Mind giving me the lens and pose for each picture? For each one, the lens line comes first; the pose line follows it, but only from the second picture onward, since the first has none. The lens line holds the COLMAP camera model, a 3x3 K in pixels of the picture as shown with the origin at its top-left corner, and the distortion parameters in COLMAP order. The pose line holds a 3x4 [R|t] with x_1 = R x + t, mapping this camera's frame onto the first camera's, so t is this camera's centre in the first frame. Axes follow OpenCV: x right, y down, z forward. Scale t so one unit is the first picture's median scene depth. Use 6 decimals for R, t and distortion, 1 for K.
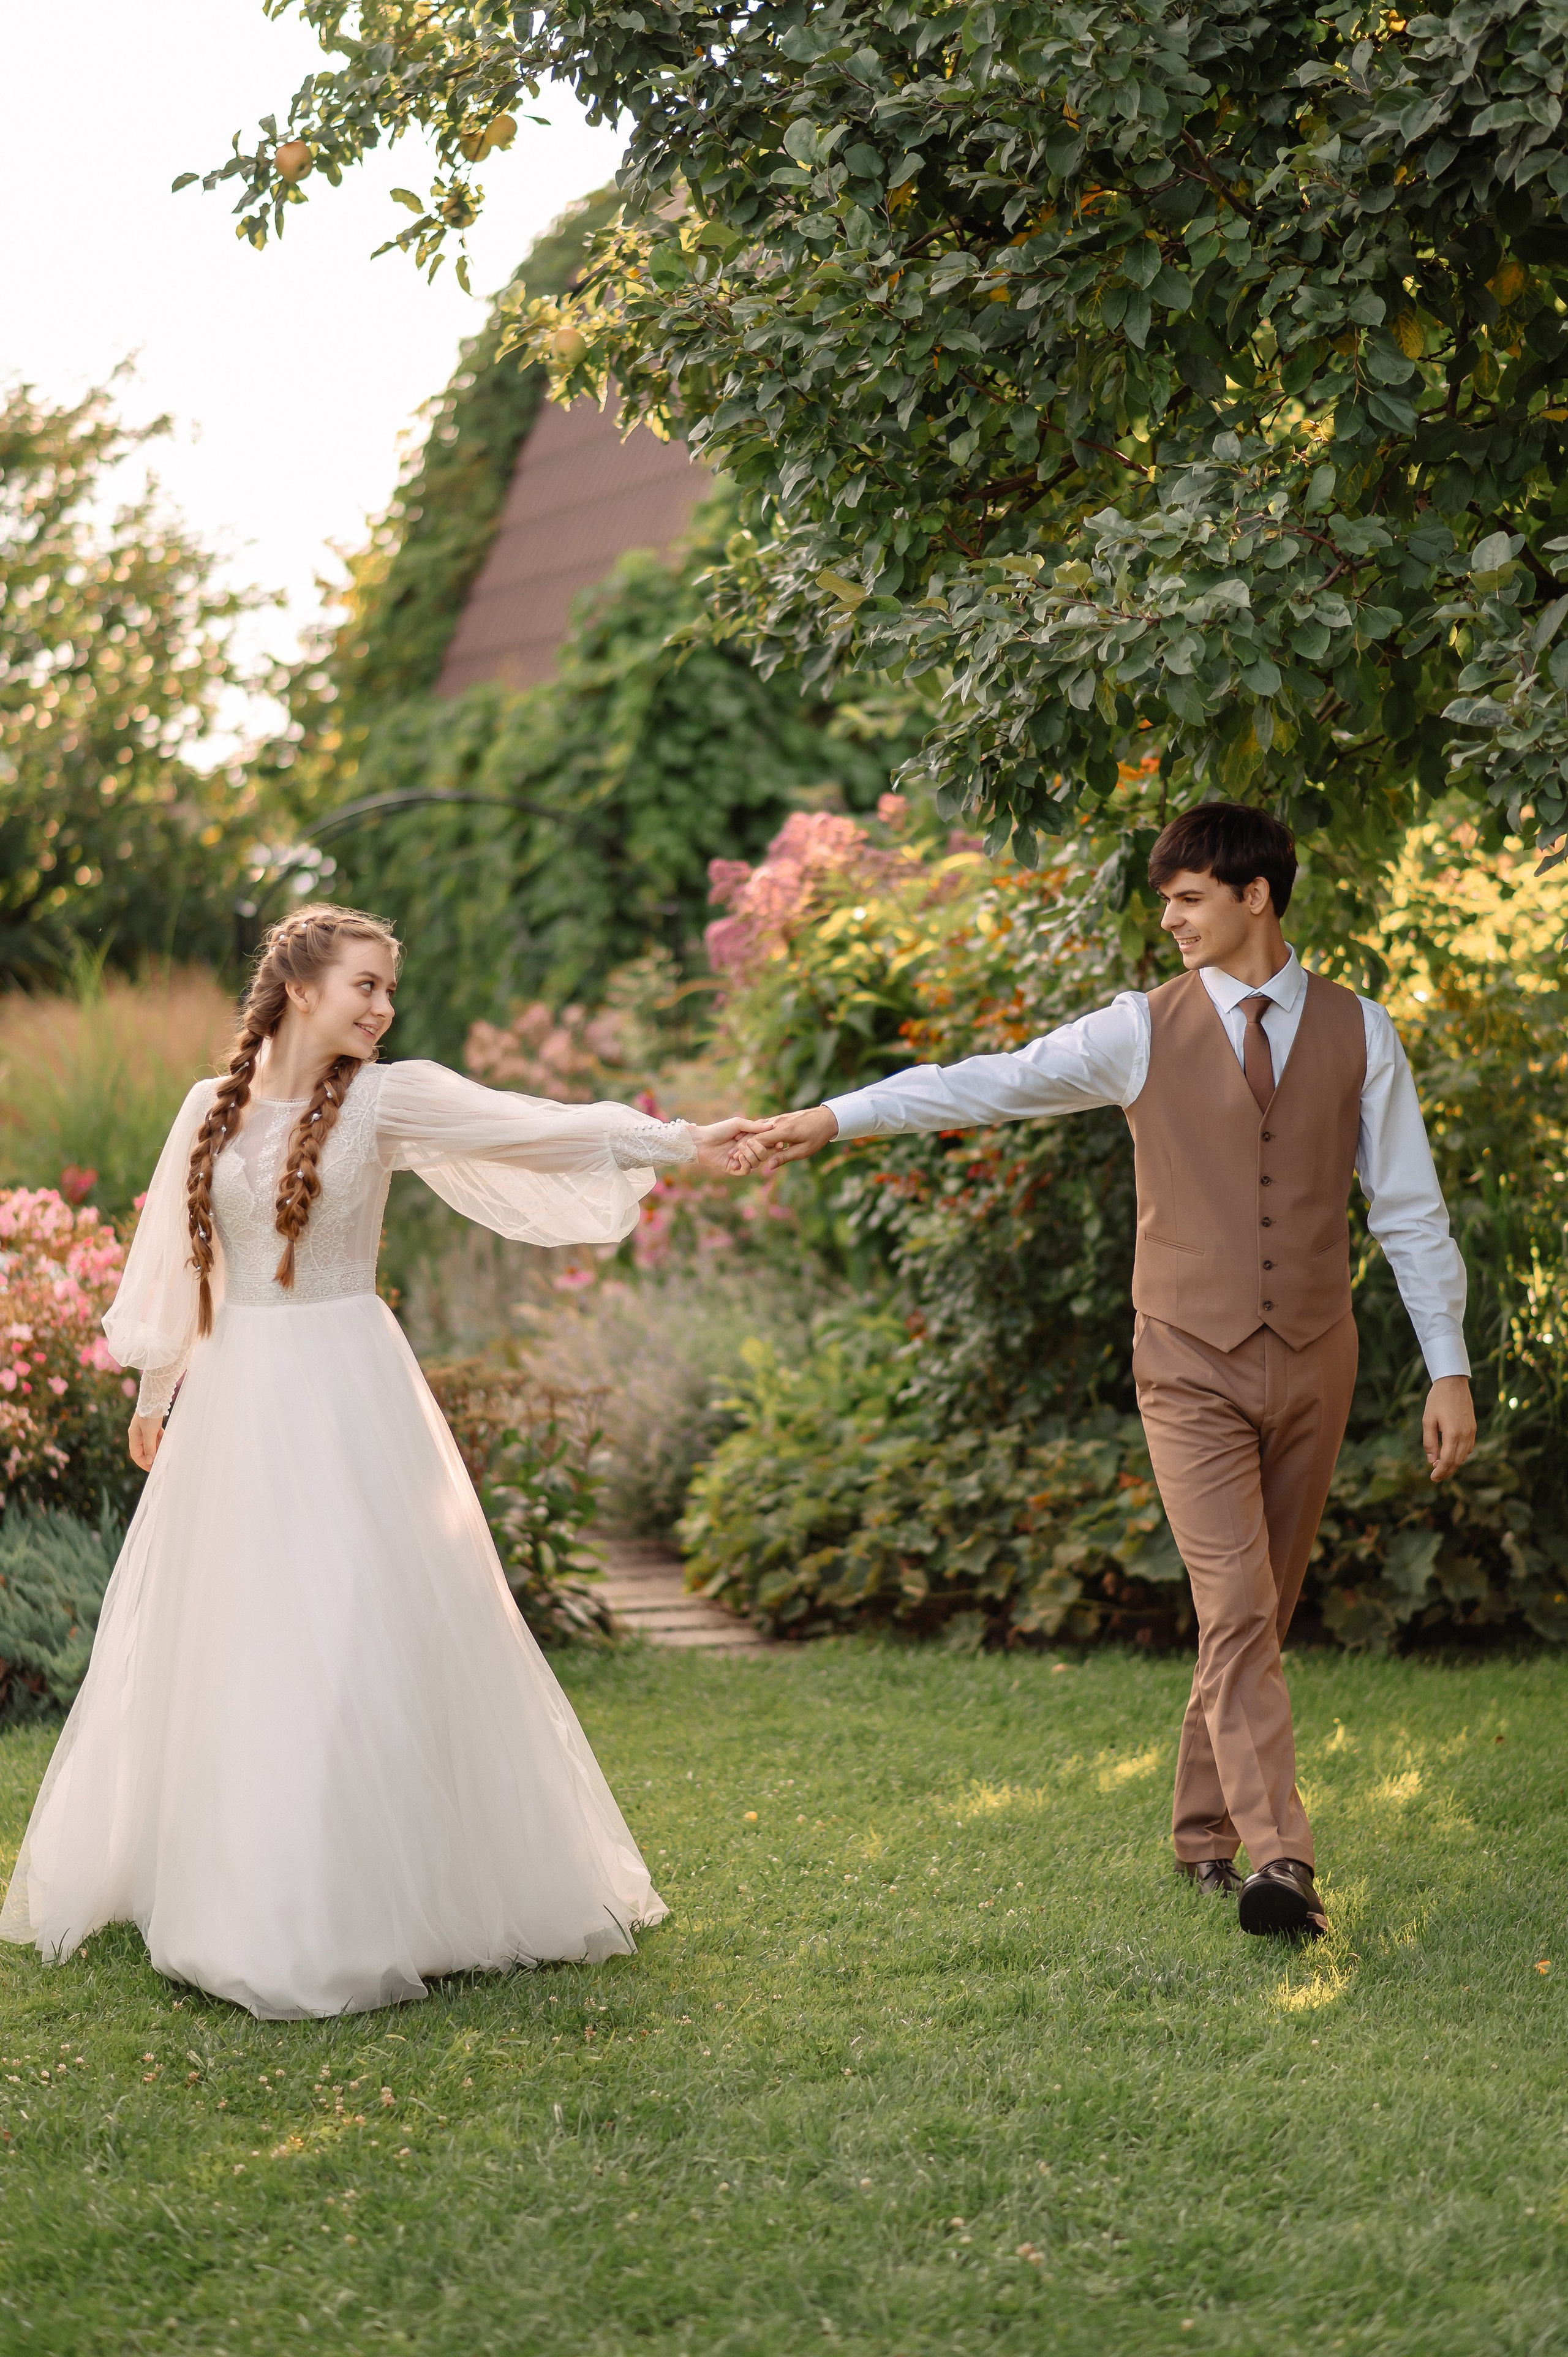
lens RADIAL K [[5643.7, 0, 784.0], [0, 5643.7, 1178.5], [0, 0, 1]] dist [-0.128394, 0.162680]
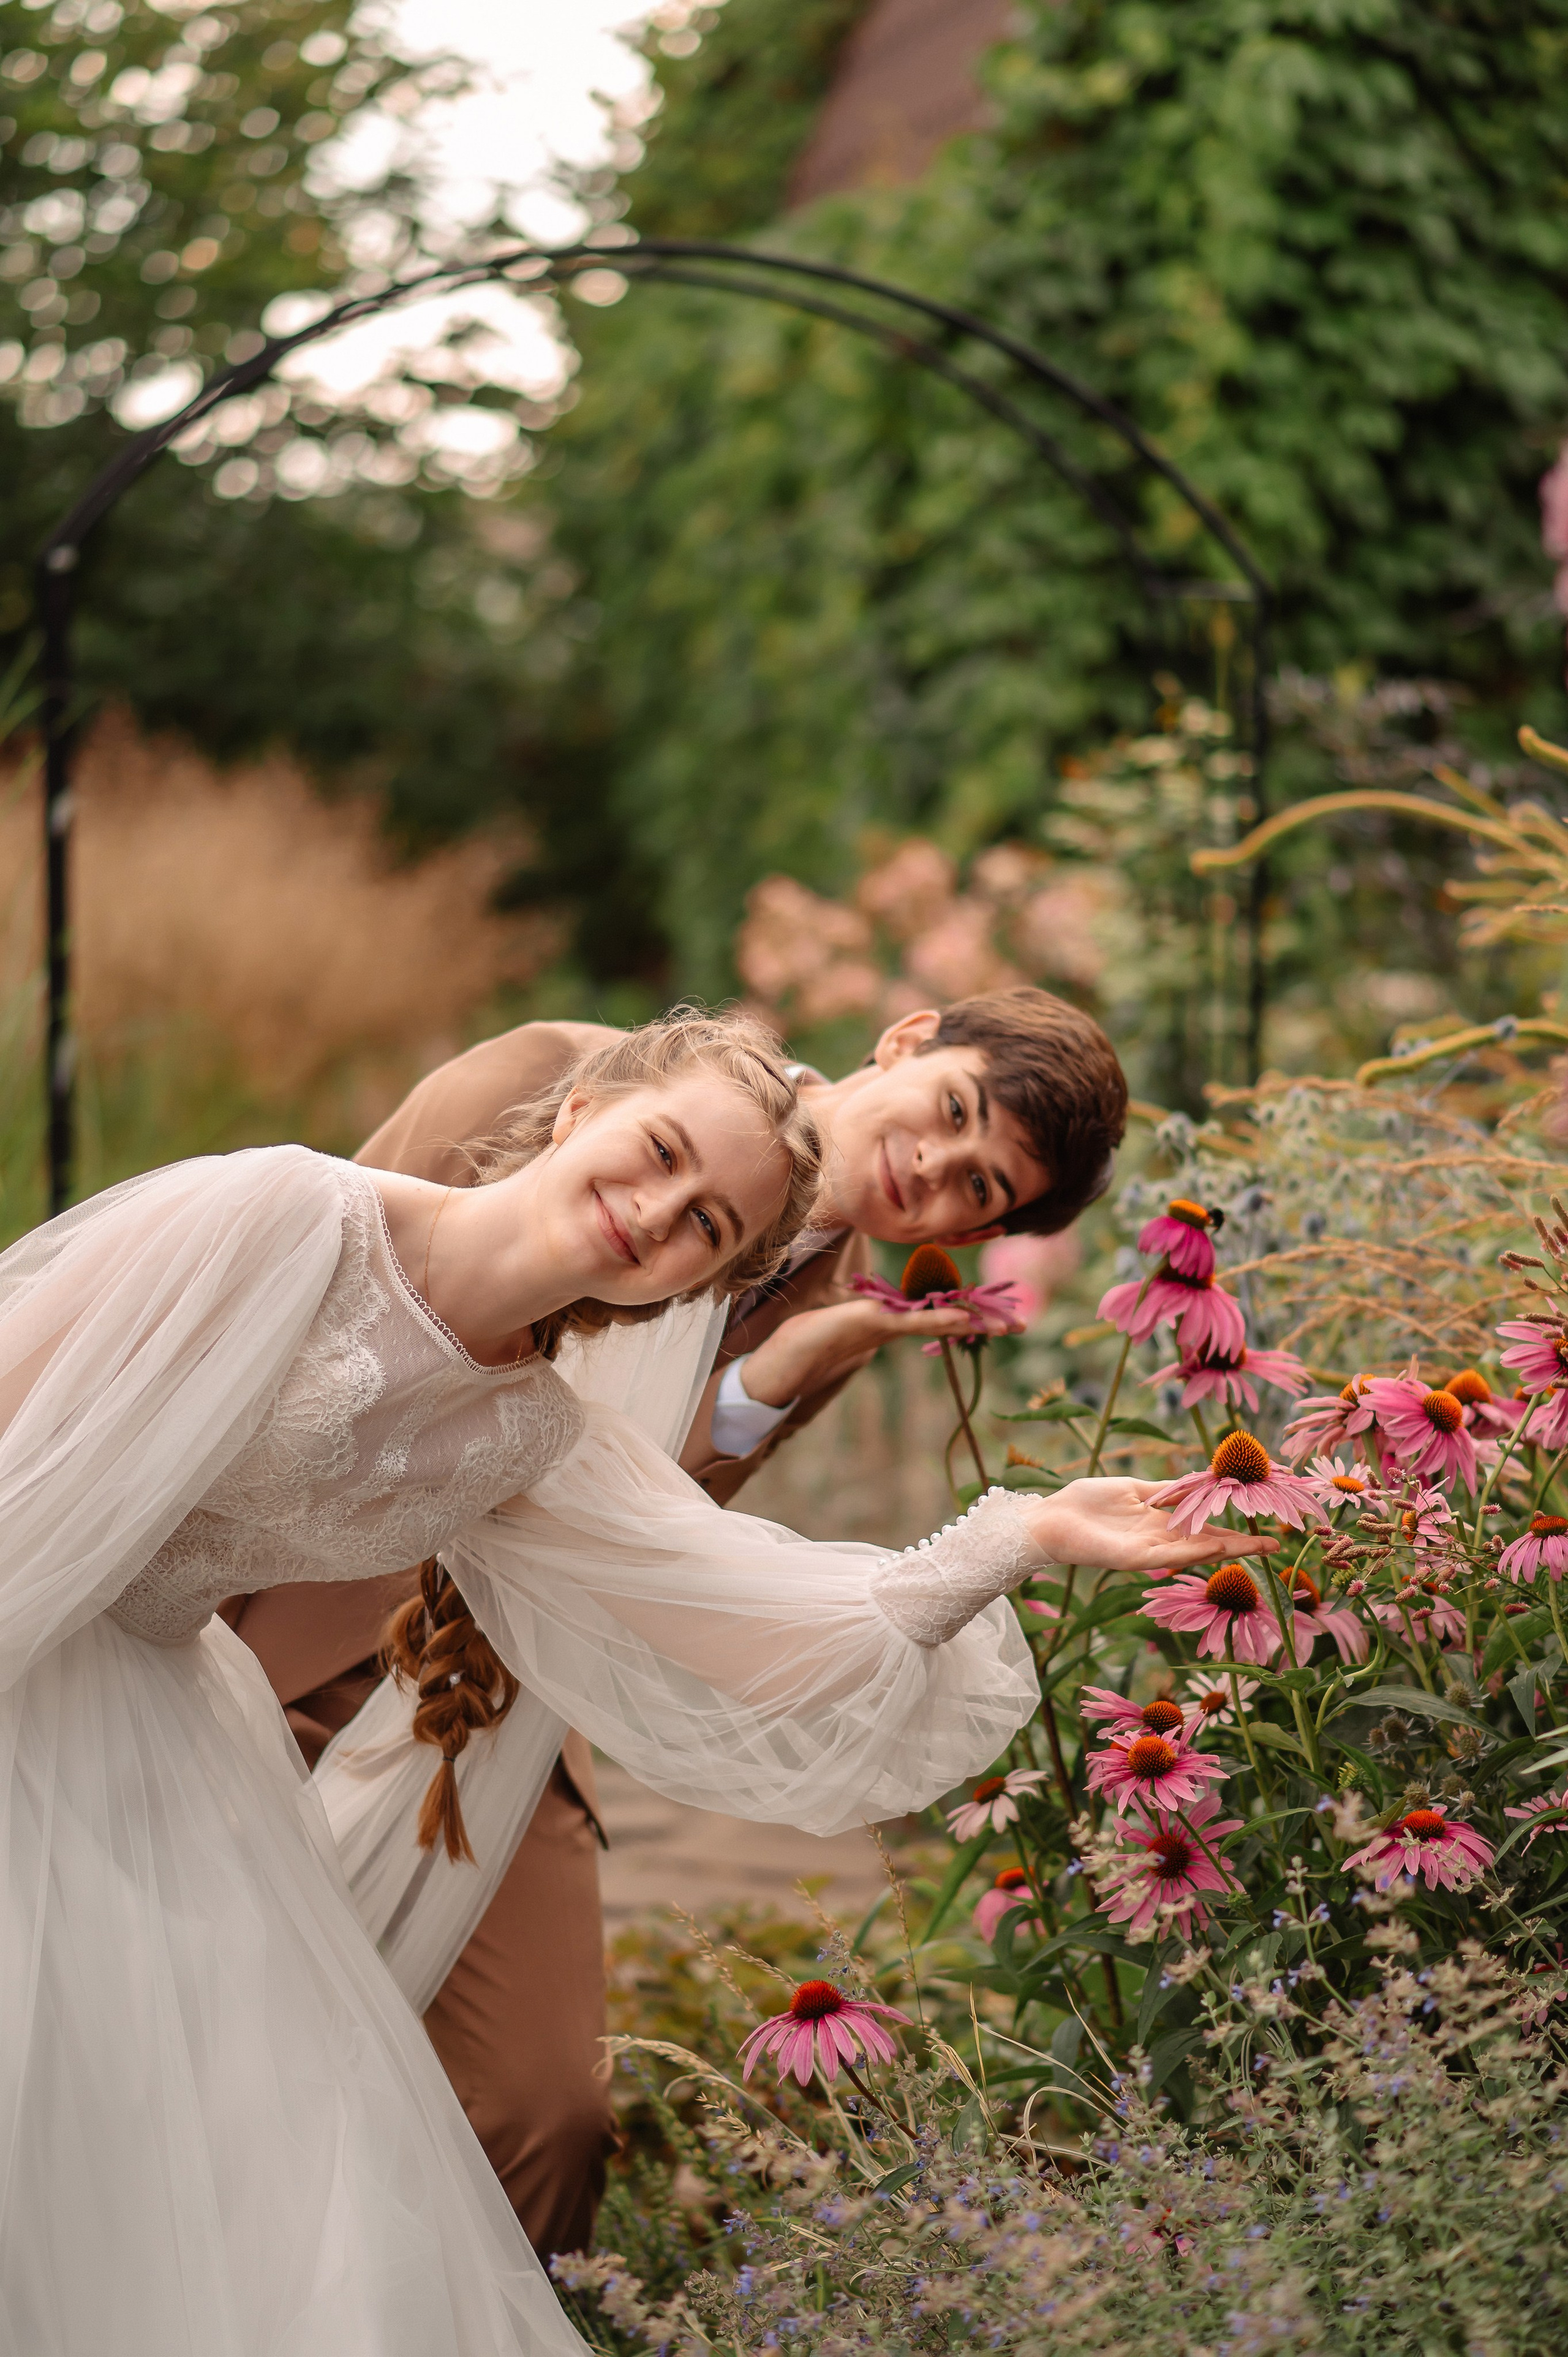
lens RADIAL K [[6004.4, 0, 784.0], [0, 6004.4, 1178.5], [0, 0, 1]] dist [-0.004071, -0.136610]
pose [[0.995835, 0.036548, -0.083530, -0.012763], [-0.034564, 0.999088, 0.025071, -0.015700], [0.084370, -0.022079, 0.996190, 0.508354]]
